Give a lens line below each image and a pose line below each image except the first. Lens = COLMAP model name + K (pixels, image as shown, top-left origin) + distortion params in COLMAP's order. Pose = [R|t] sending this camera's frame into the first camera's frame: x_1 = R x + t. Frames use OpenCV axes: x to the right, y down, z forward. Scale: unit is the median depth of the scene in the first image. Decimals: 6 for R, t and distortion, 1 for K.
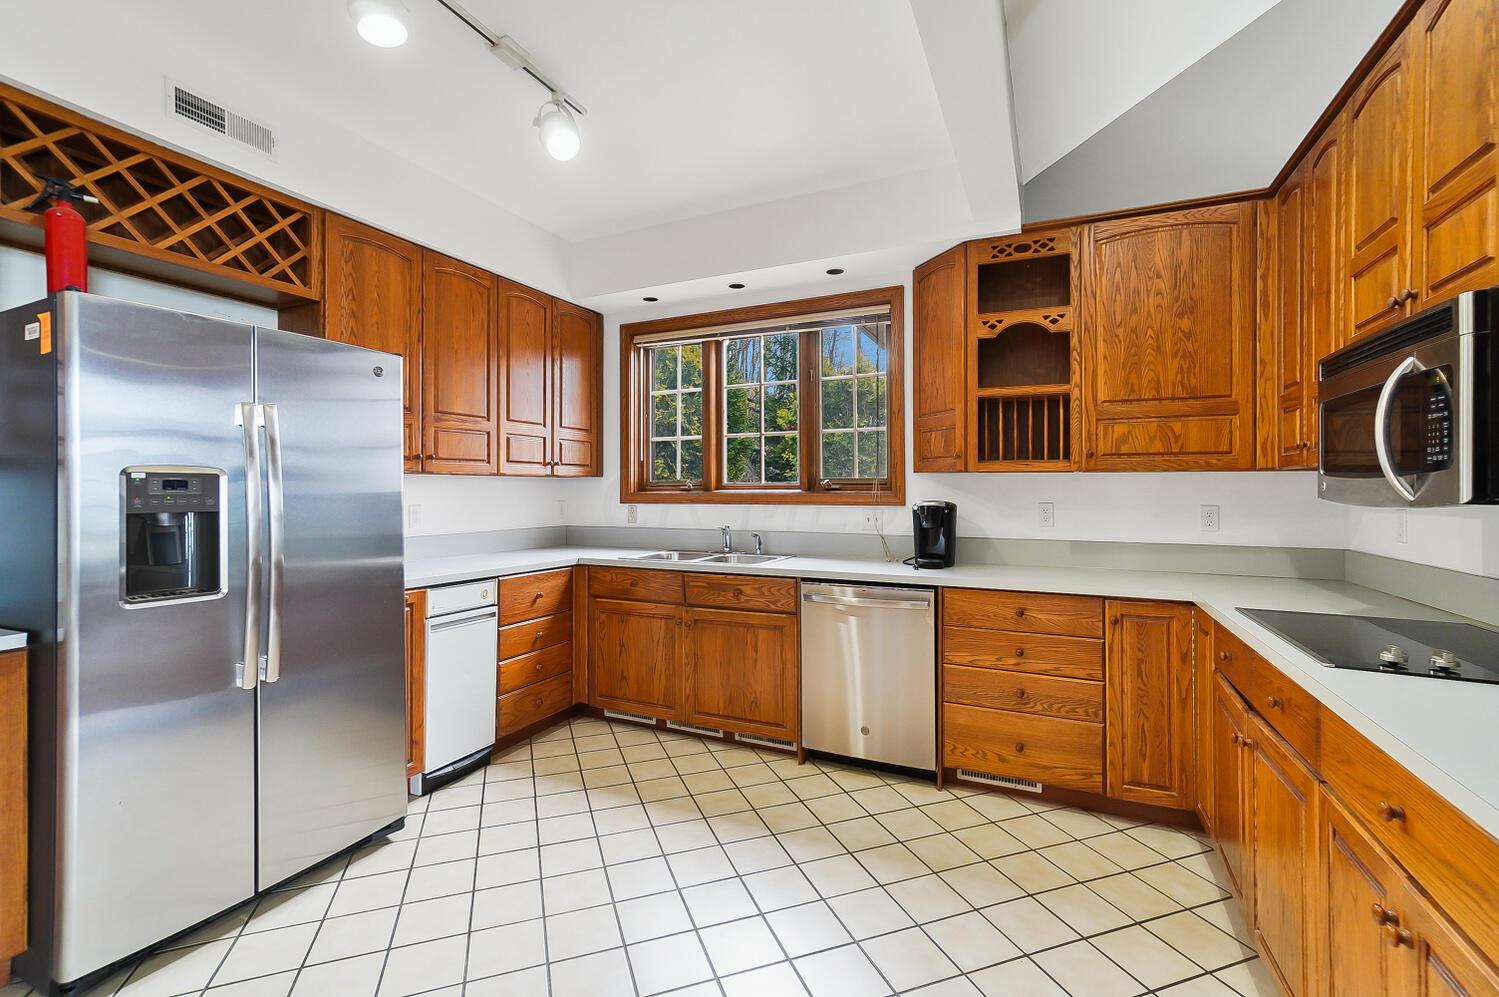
lens RADIAL K [[632.6, 0, 758.1], [0, 632.6, 485.3], [0, 0, 1]] dist [-0.001501, -0.000013]
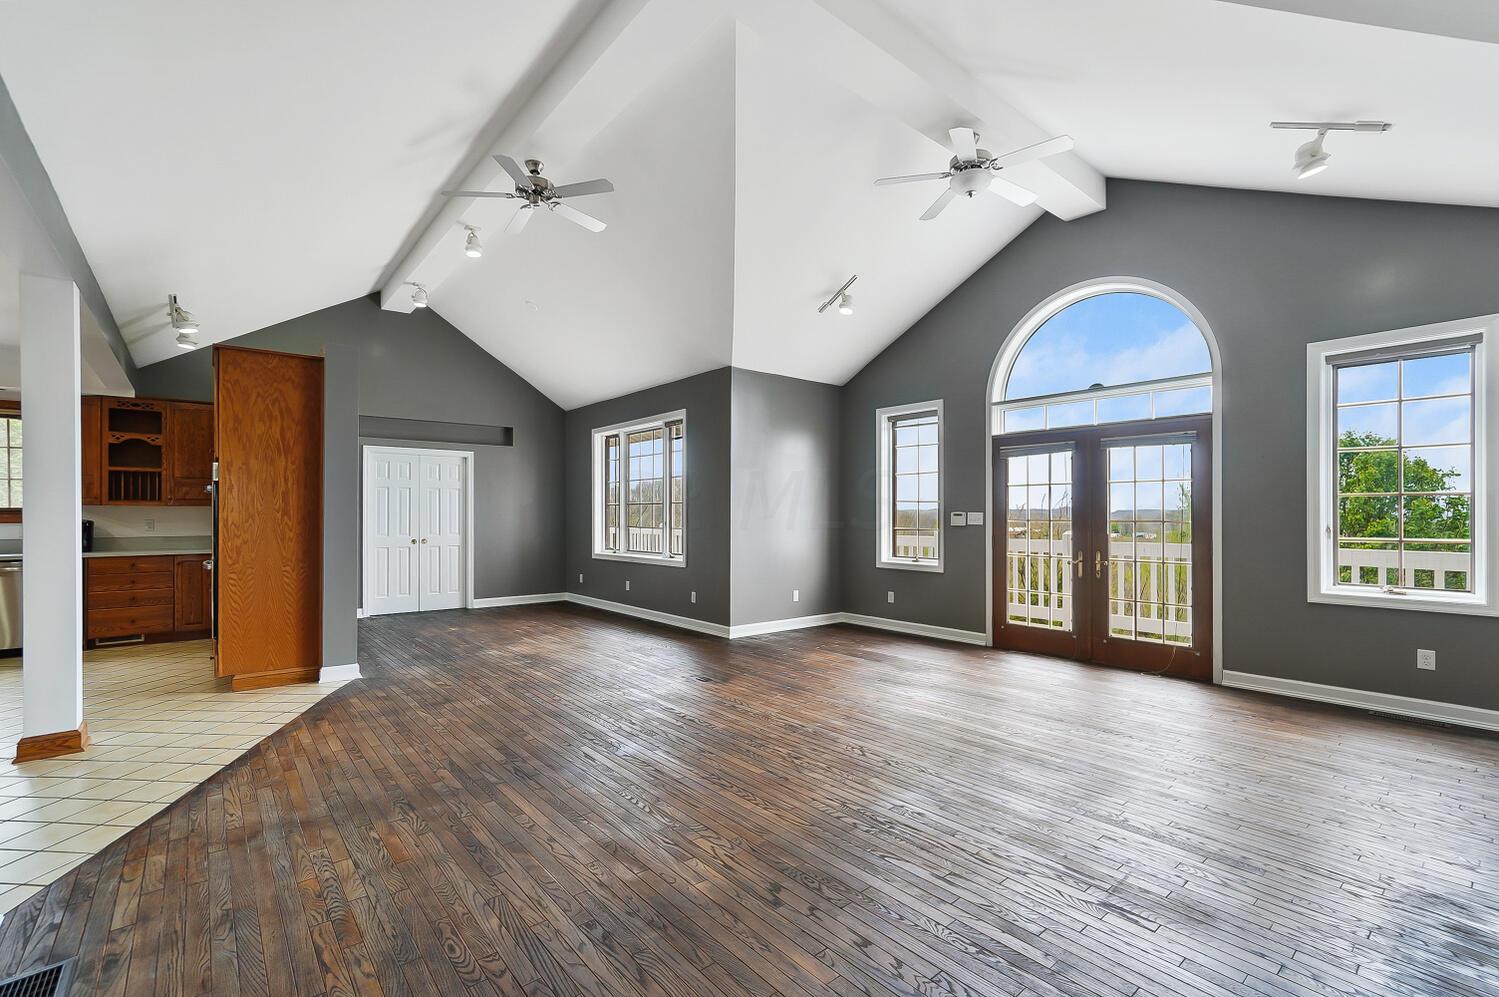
lens RADIAL K [[662.5, 0, 754.1], [0, 662.5, 507.8], [0, 0, 1]] dist [0.002330, 0.000288]
pose [[0.426247, 0.006236, 0.904586, -0.776709], [0.000146, 0.999976, -0.006962, 0.002017], [-0.904607, 0.003100, 0.426235, -1.992341]]
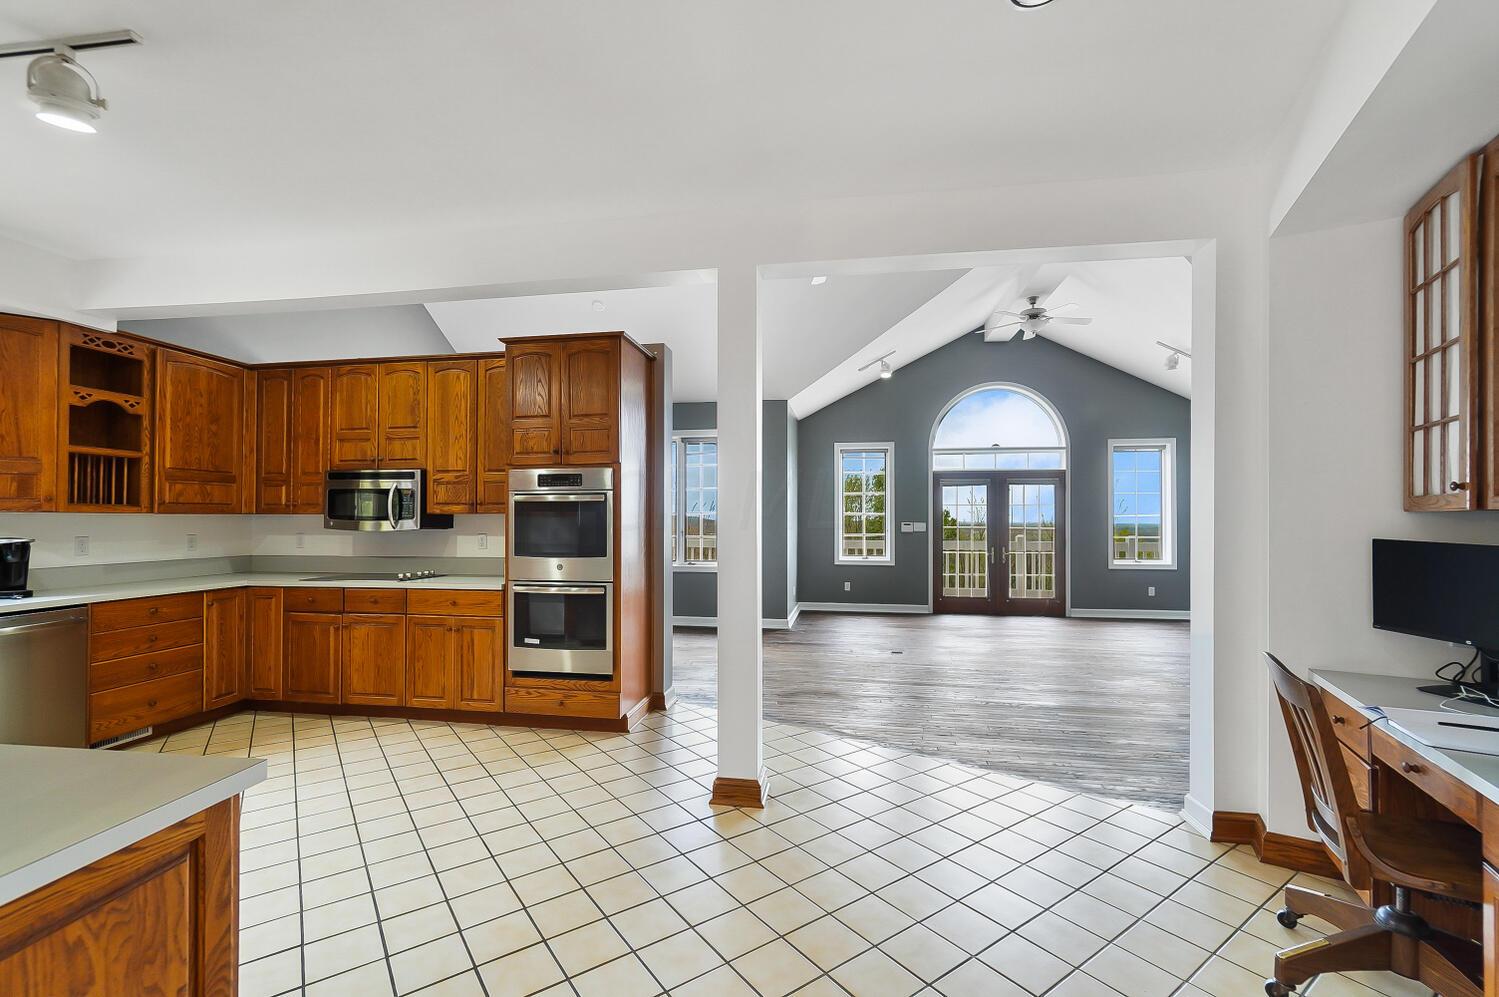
lens RADIAL K [[630.3, 0, 759.0], [0, 630.3, 510.4], [0, 0, 1]] dist [-0.001447, 0.000224]
pose [[-0.273331, 0.010883, 0.961858, -1.238915], [-0.004772, 0.999908, -0.012670, -0.017588], [-0.961908, -0.008053, -0.273254, 0.047908]]
